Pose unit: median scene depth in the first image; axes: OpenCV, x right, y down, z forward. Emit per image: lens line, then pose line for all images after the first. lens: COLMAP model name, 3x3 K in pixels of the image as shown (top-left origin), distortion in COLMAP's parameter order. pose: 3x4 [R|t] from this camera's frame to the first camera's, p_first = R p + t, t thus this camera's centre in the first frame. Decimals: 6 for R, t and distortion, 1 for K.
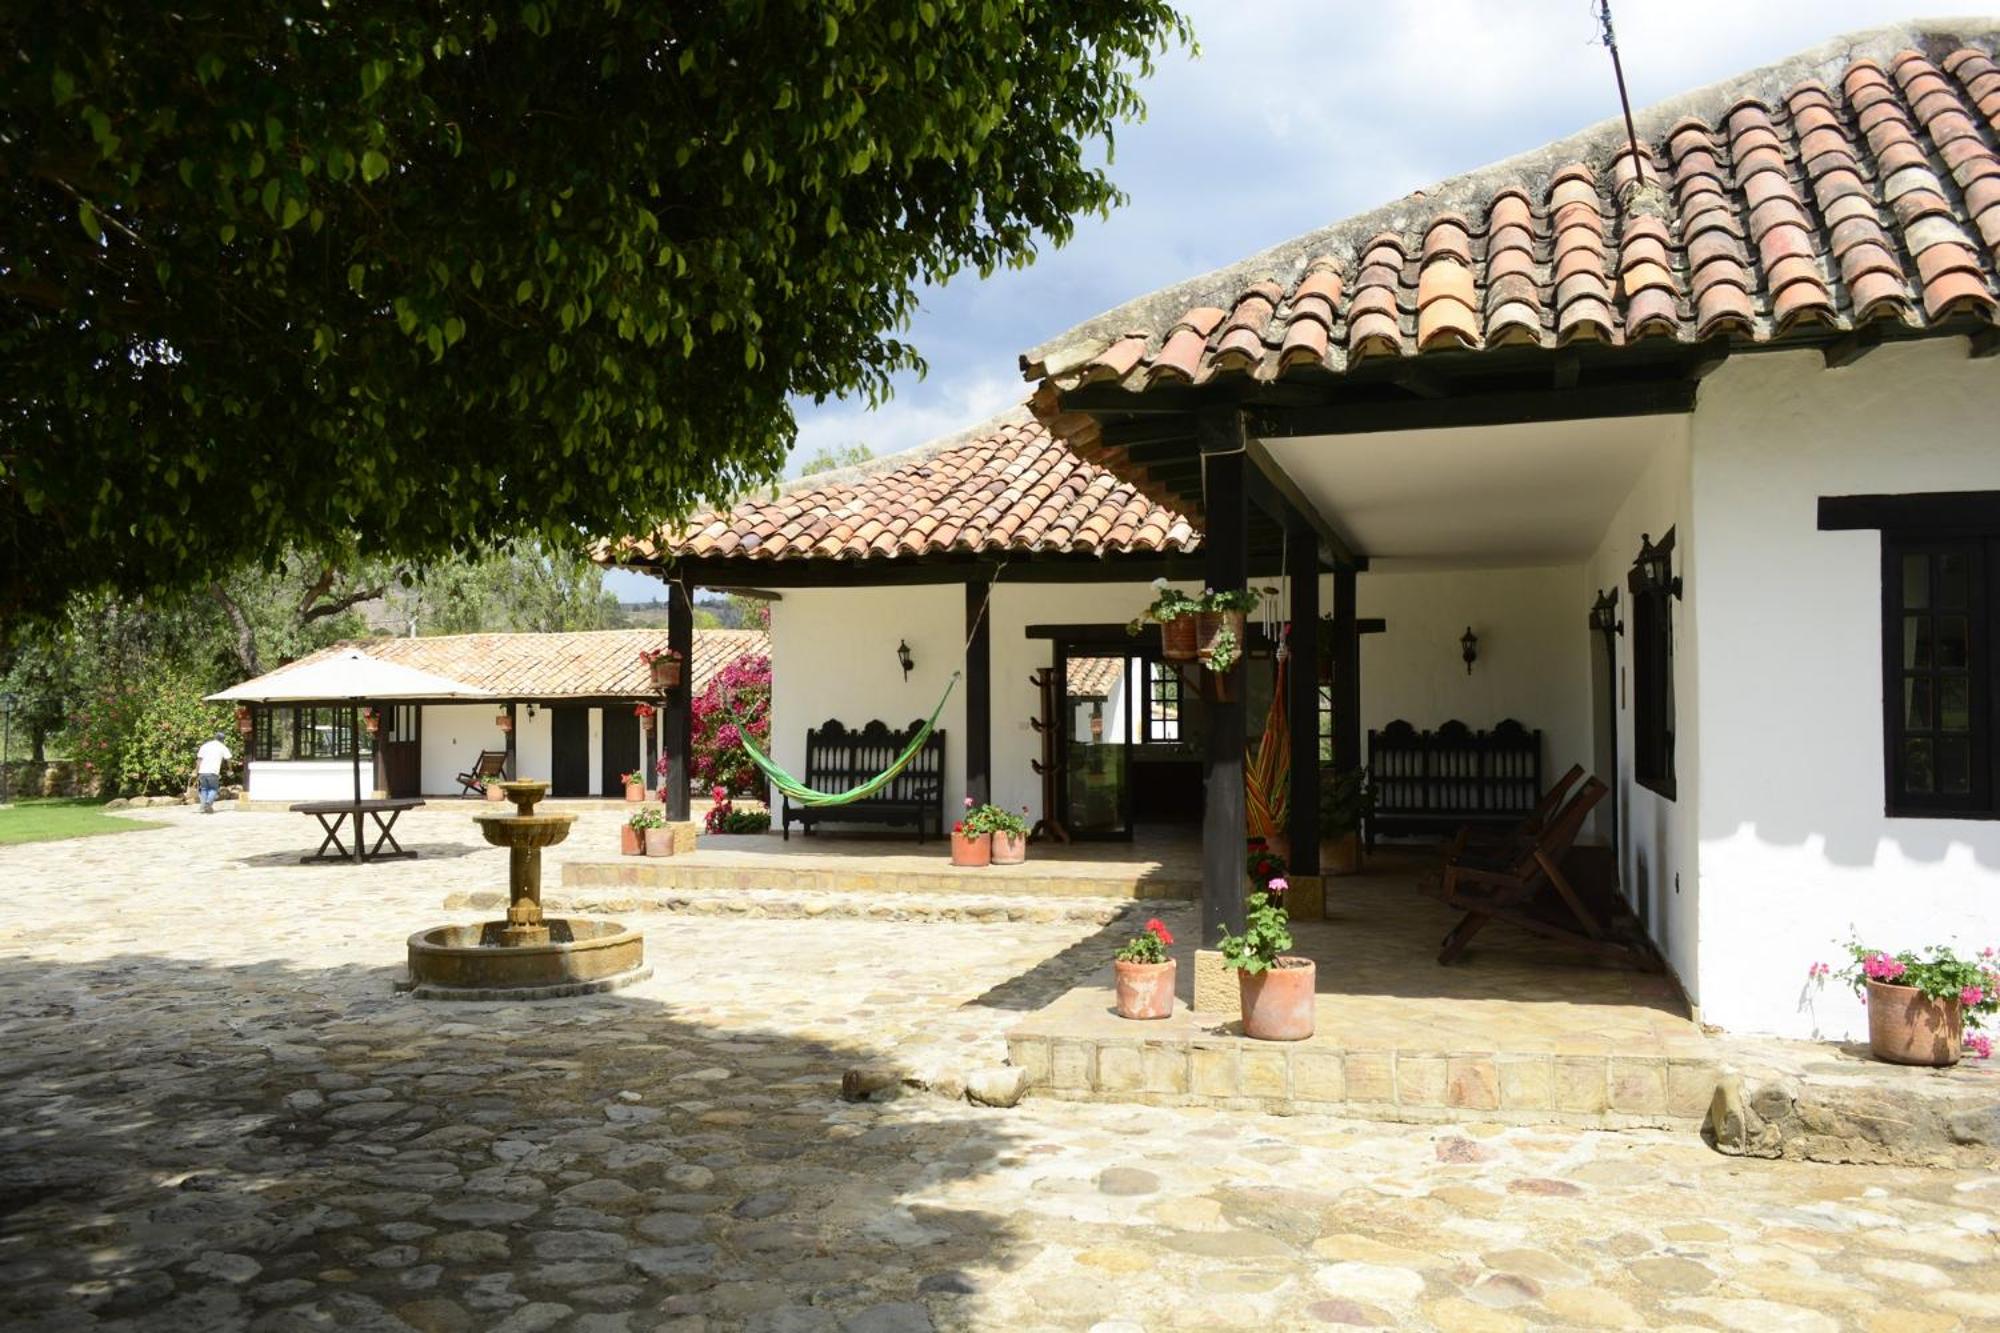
lens RADIAL K [[1629.5, 0, 999.6], [0, 1629.5, 703.3], [0, 0, 1]] dist [0.001917, 0.006470]
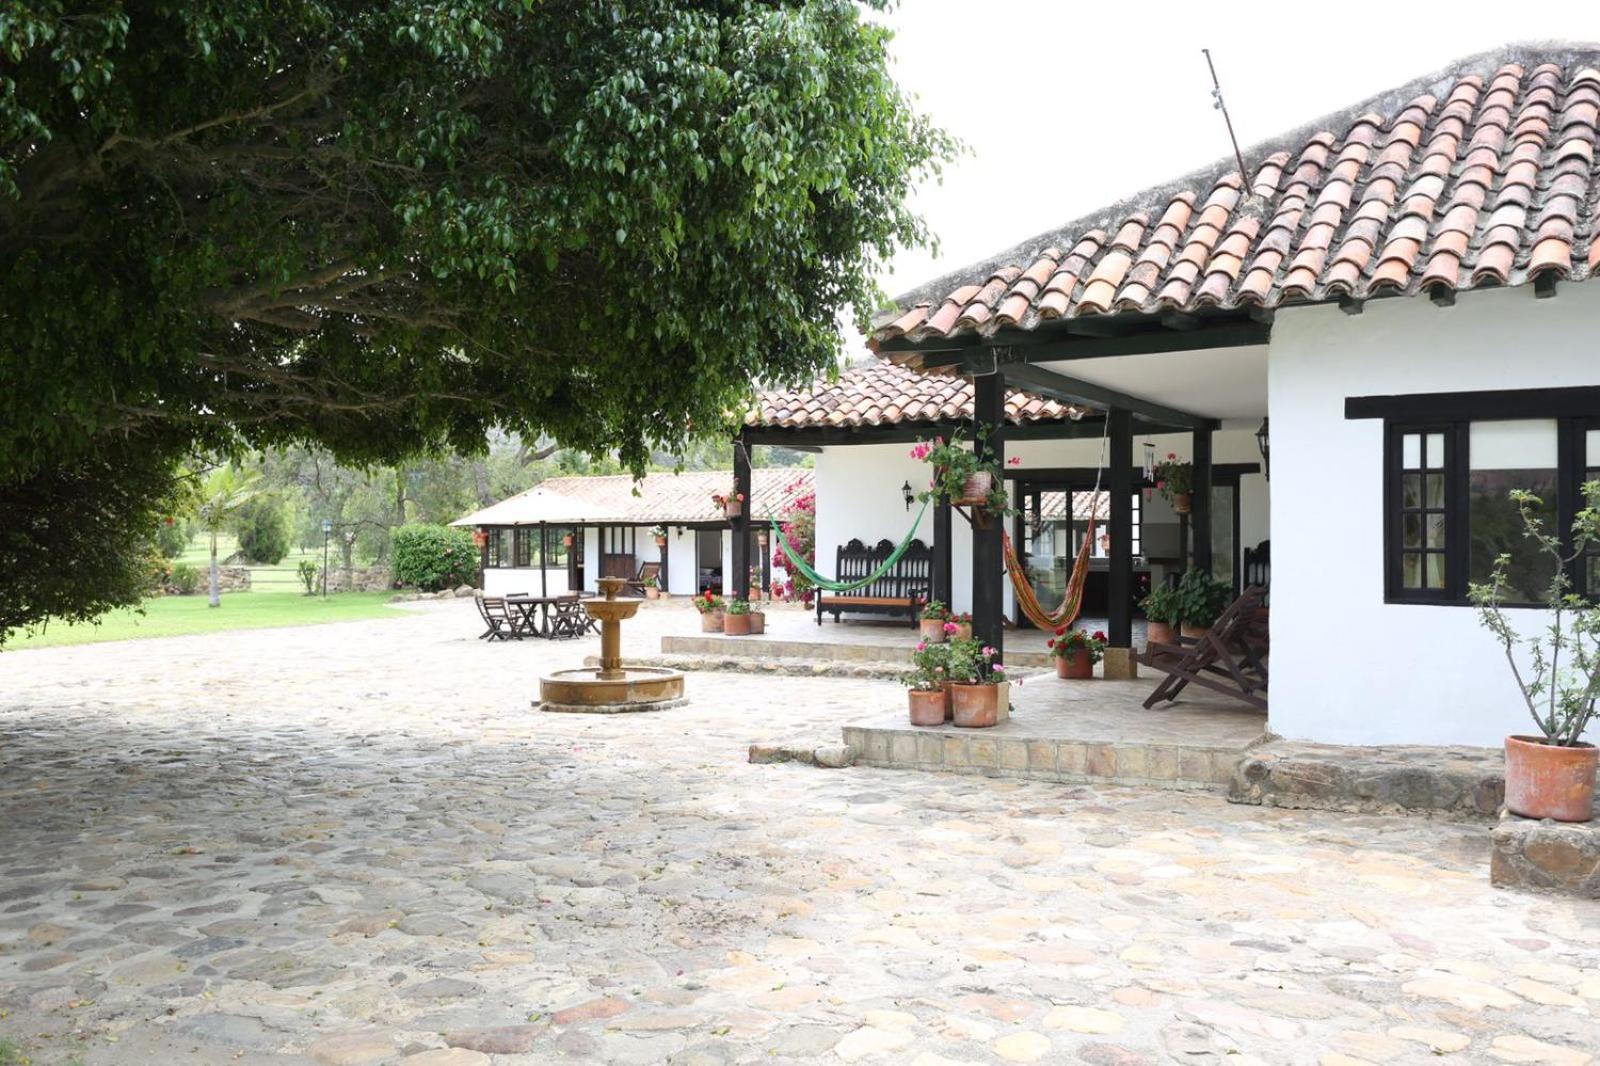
lens RADIAL K [[1474.7, 0, 800.0], [0, 1474.7, 533.0], [0, 0, 1]] dist [0.003985, 0.206095]
pose [[0.970561, 0.001061, -0.240852, 0.177995], [0.000480, 0.999980, 0.006339, -0.003433], [0.240854, -0.006268, 0.970541, -0.262507]]
